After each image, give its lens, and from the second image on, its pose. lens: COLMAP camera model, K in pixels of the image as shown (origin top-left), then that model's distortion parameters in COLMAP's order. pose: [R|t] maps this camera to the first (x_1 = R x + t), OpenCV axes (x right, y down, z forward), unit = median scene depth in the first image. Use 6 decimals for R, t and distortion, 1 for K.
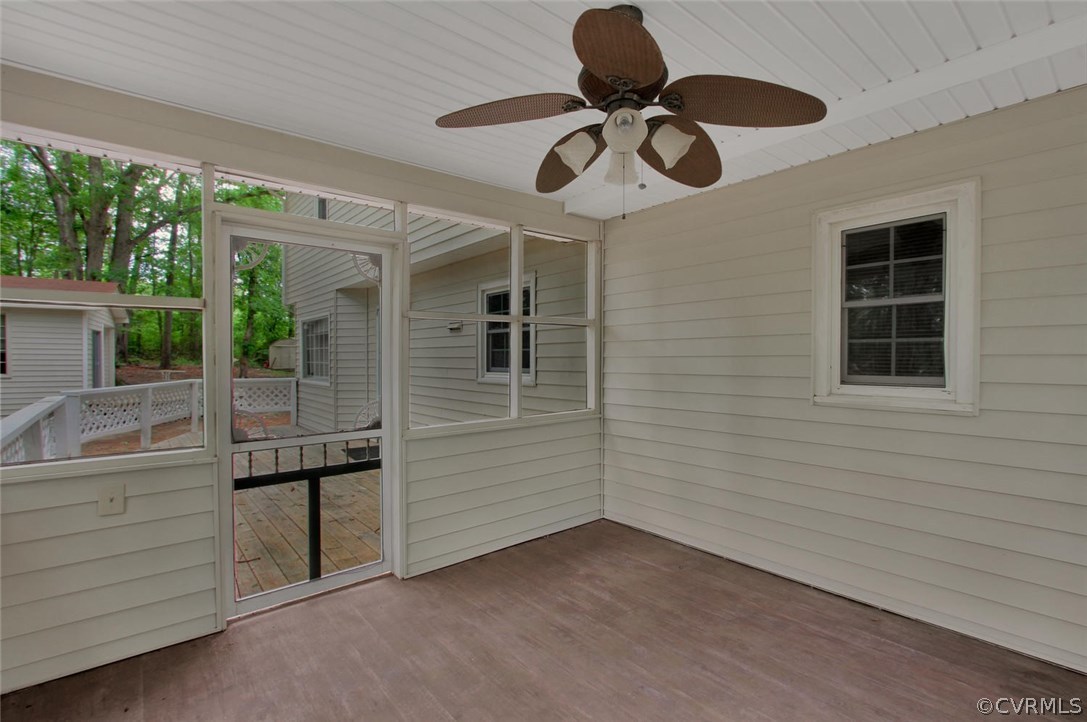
lens RADIAL K [[498.1, 0, 543.5], [0, 498.1, 361.0], [0, 0, 1]] dist [0.049059, 0.000025]
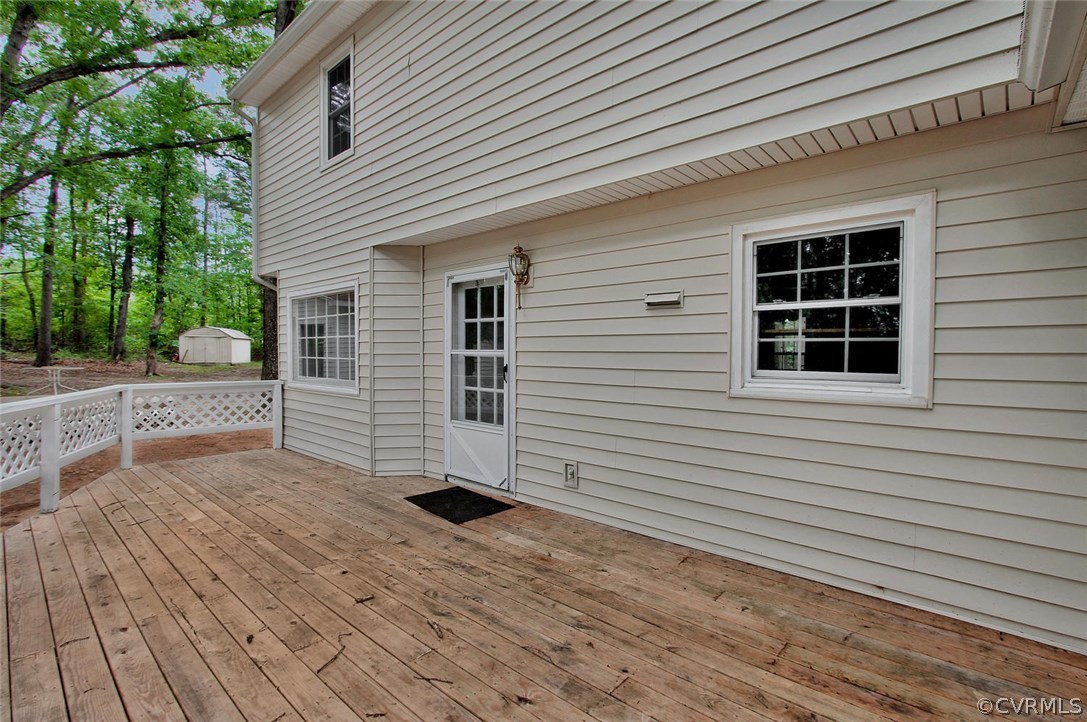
lens RADIAL K [[478.6, 0, 556.5], [0, 478.6, 366.6], [0, 0, 1]] dist [-0.001702, 0.000074]
pose [[0.981059, 0.001816, 0.193699, -0.125171], [-0.006036, 0.999757, 0.021197, -0.000426], [-0.193613, -0.021964, 0.980832, 0.144276]]
